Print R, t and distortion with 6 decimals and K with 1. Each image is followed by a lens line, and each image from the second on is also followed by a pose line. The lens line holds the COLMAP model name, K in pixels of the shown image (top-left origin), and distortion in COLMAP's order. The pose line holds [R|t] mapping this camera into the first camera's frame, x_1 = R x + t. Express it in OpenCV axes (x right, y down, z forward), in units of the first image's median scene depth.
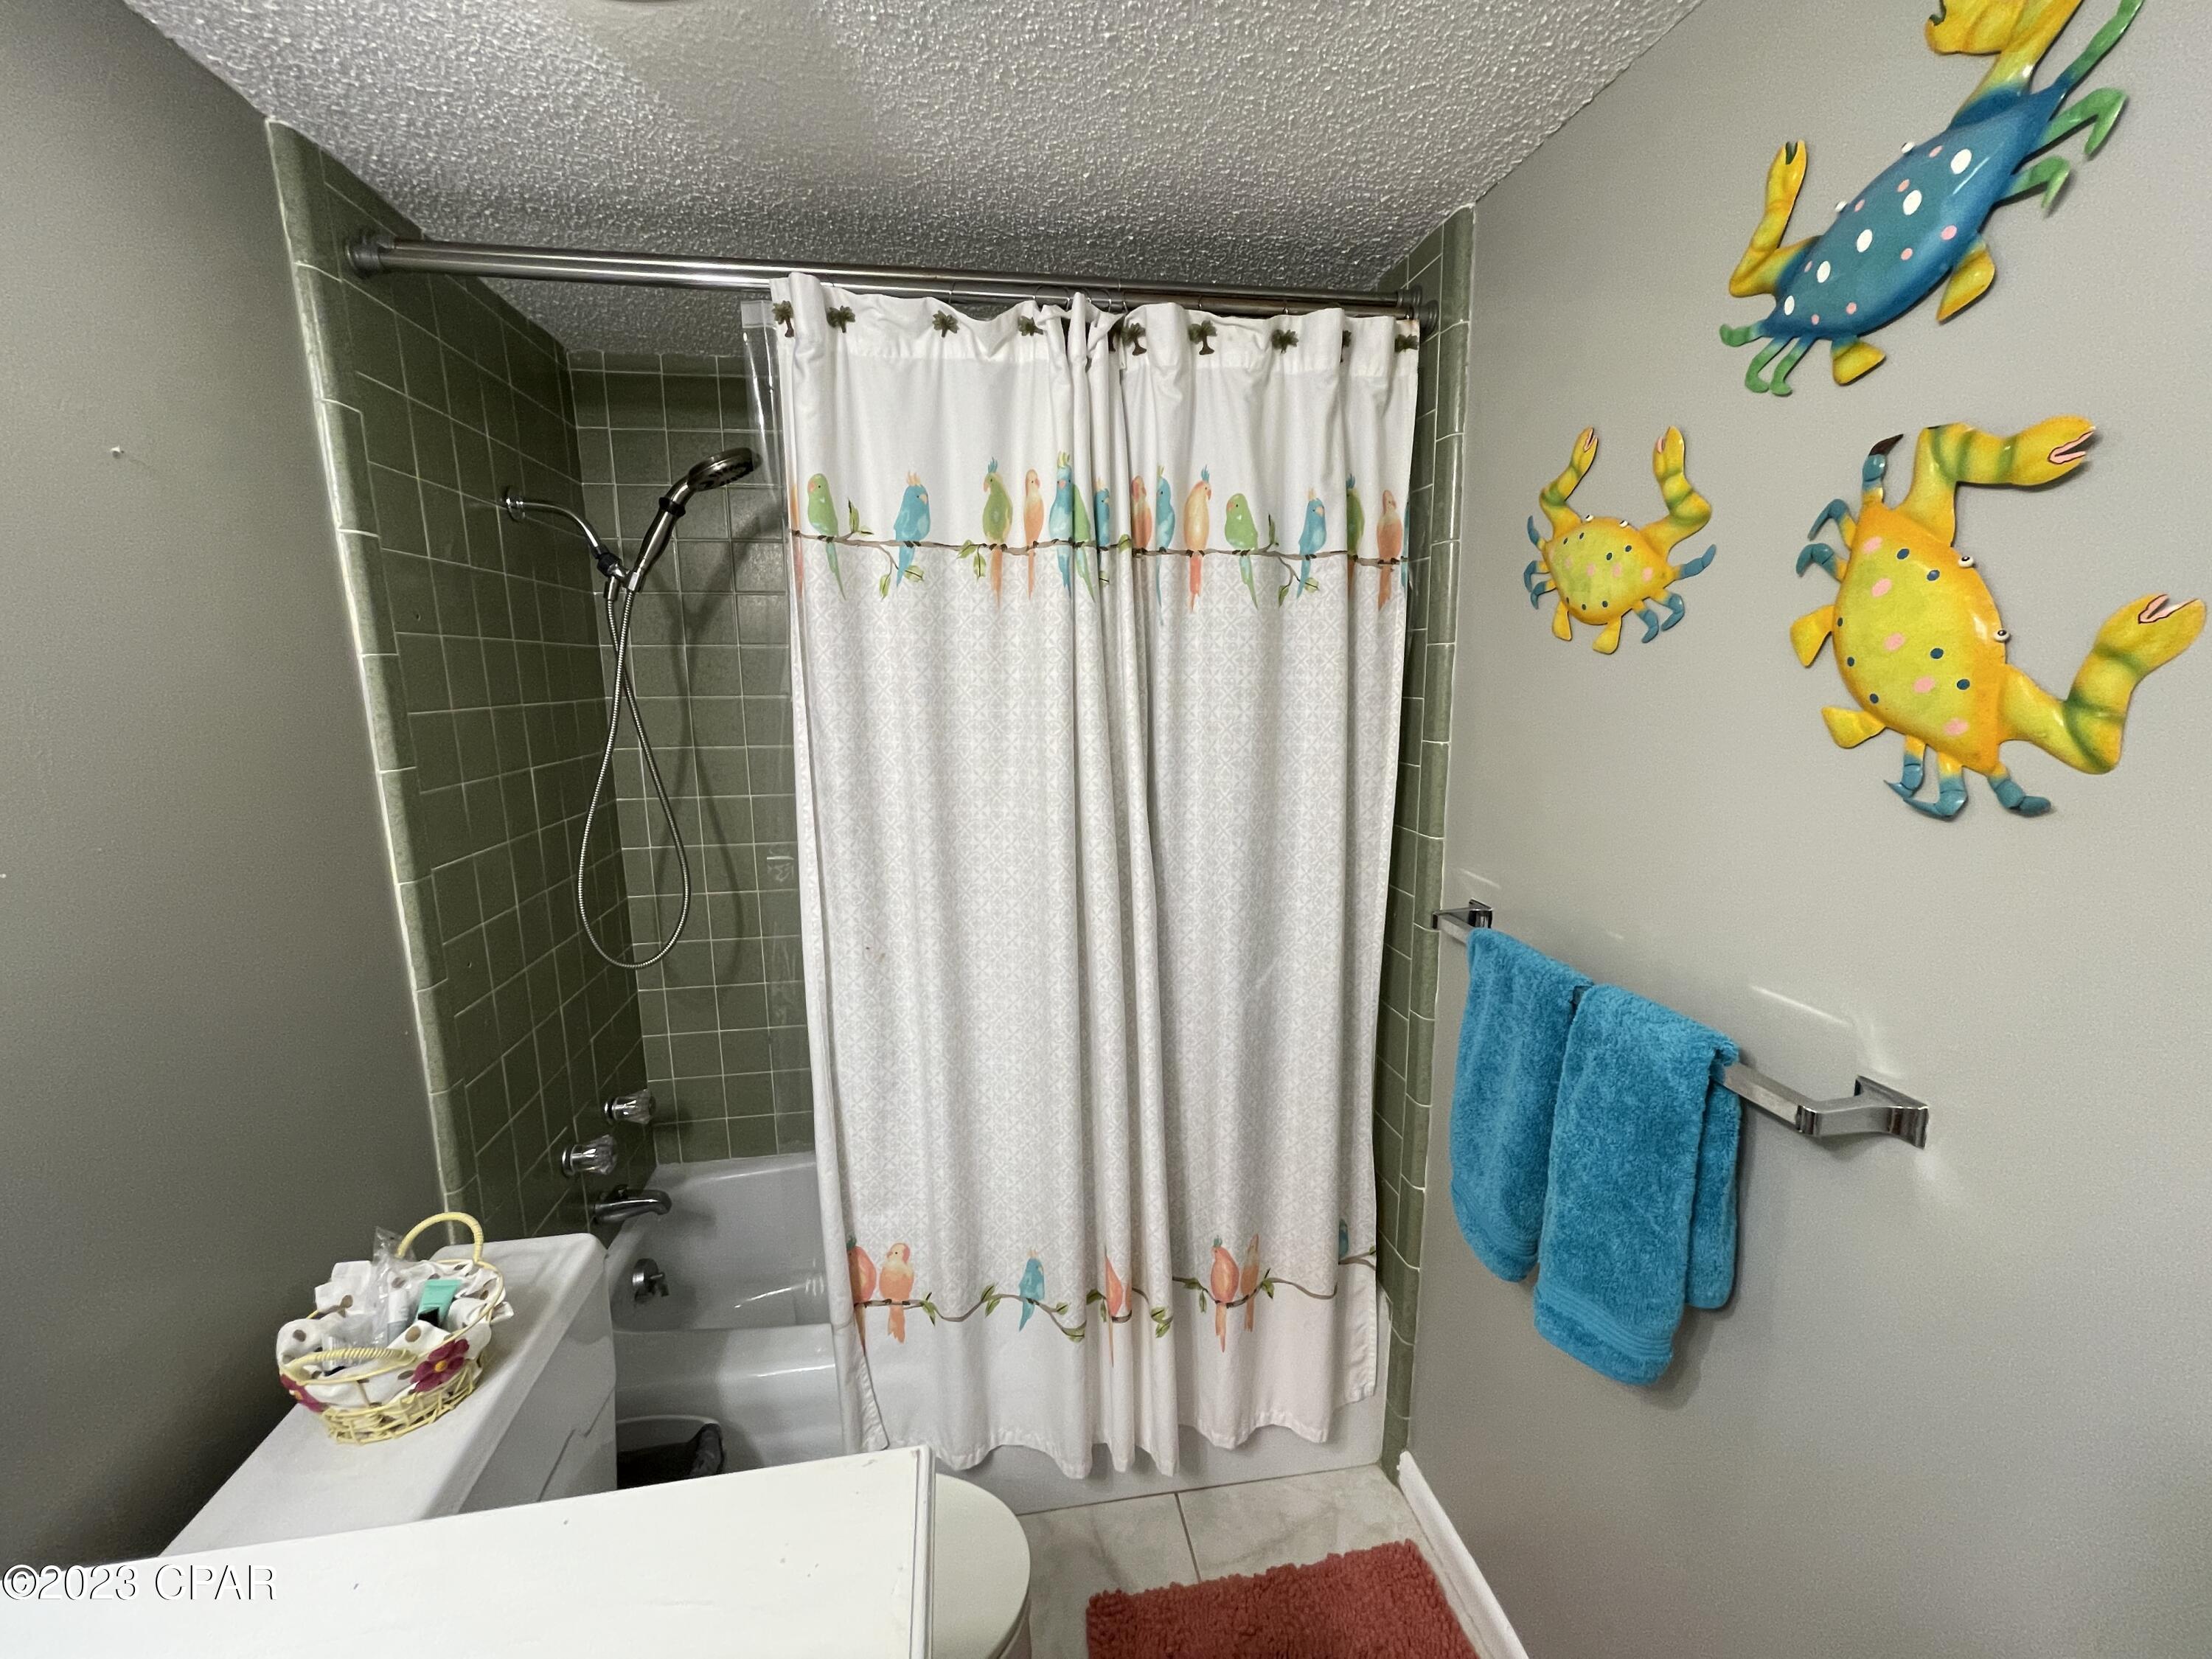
lens RADIAL K [[894.0, 0, 1106.0], [0, 894.0, 829.5], [0, 0, 1]] dist [-0.004553, 0.000430]
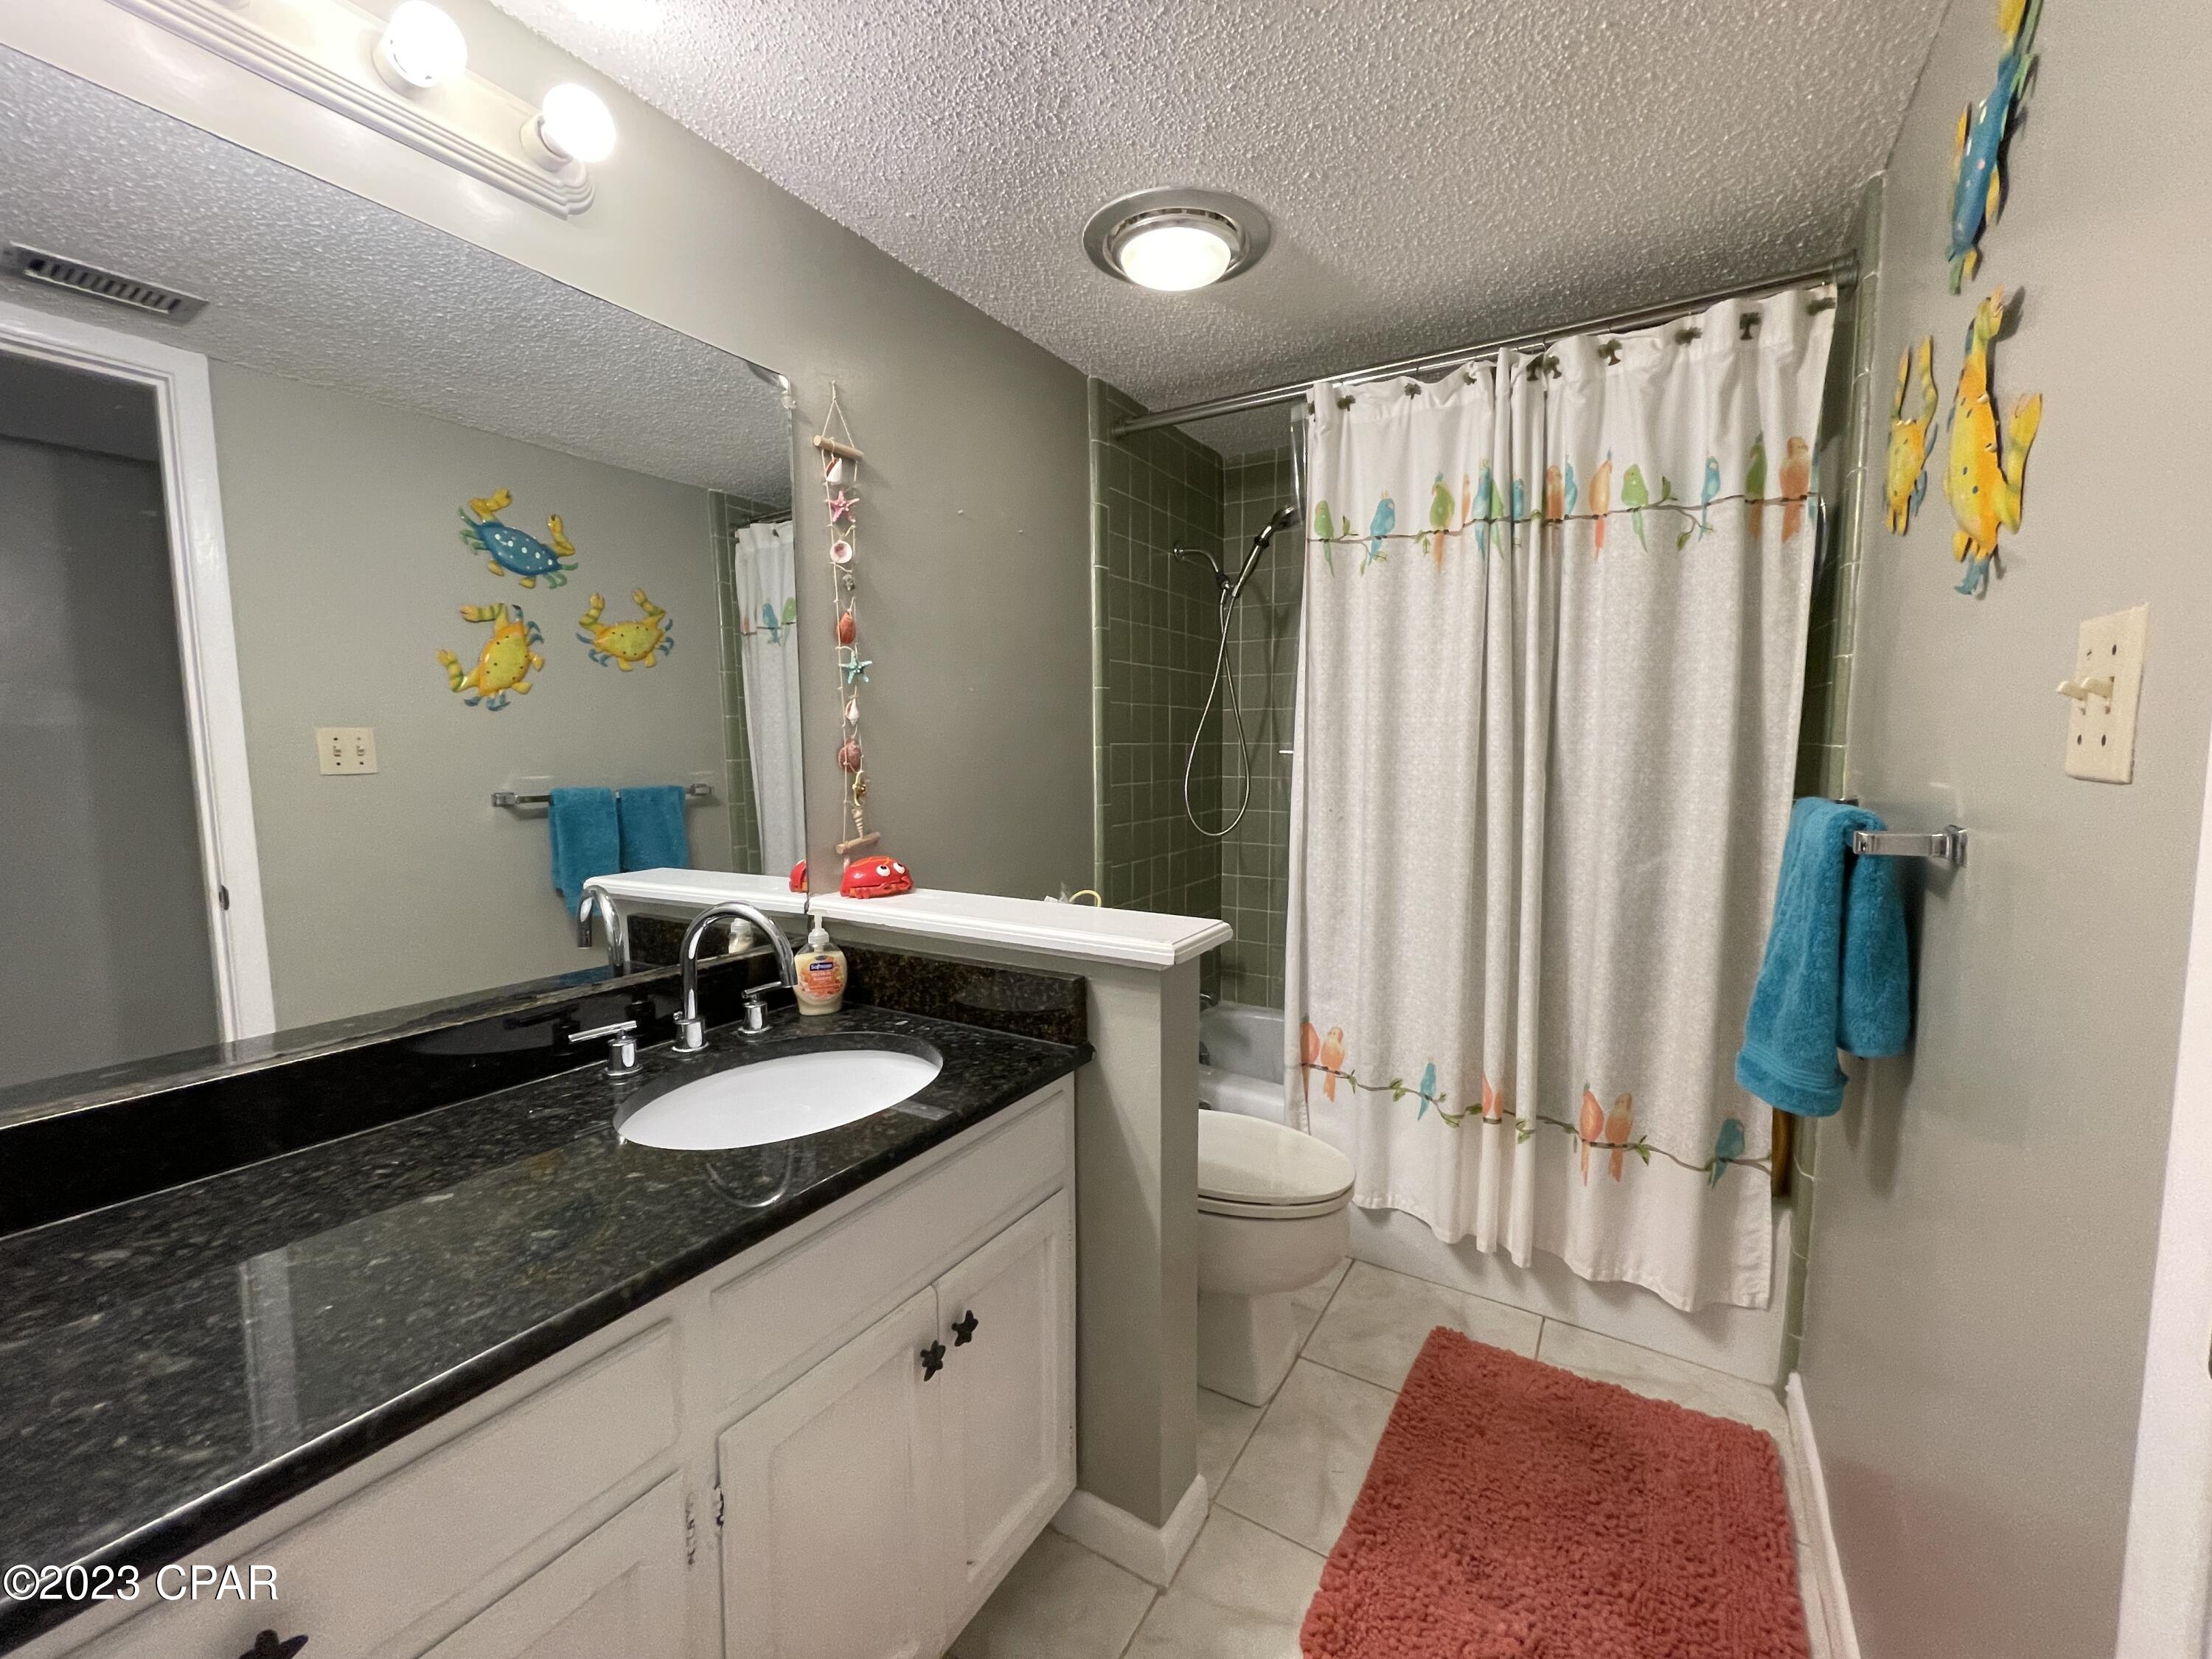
lens RADIAL K [[907.1, 0, 1106.0], [0, 907.1, 829.5], [0, 0, 1]] dist [-0.031847, 0.015187]
pose [[0.755882, 0.067434, -0.651226, 0.433594], [-0.116508, 0.992660, -0.032443, 0.258635], [0.644258, 0.100396, 0.758190, -0.379830]]
